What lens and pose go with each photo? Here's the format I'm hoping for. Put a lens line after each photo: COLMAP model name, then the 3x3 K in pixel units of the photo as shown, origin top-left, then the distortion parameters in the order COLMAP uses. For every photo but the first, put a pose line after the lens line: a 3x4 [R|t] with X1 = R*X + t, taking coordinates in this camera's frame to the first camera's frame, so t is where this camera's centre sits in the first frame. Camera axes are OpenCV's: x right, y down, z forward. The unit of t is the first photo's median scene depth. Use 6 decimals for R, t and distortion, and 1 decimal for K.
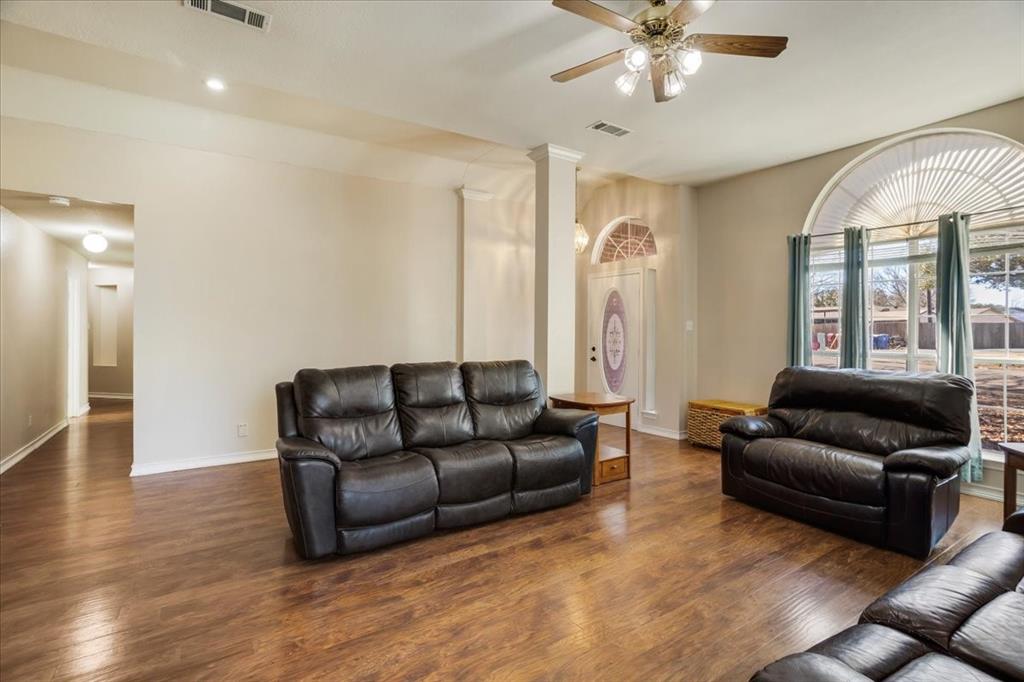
lens RADIAL K [[489.1, 0, 523.0], [0, 489.1, 329.5], [0, 0, 1]] dist [-0.056592, 0.030871]
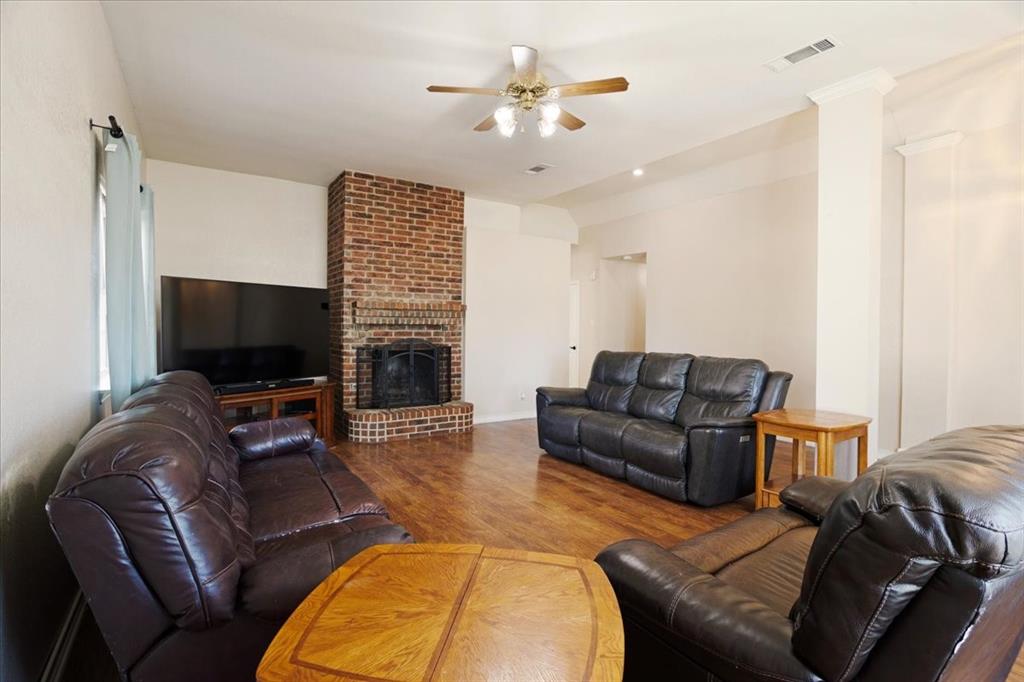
lens RADIAL K [[497.1, 0, 526.0], [0, 497.1, 327.1], [0, 0, 1]] dist [0.000747, 0.000244]
pose [[0.014082, 0.005749, -0.999884, 1.212816], [-0.007205, 0.999958, 0.005648, -0.001861], [0.999875, 0.007125, 0.014123, 0.743128]]
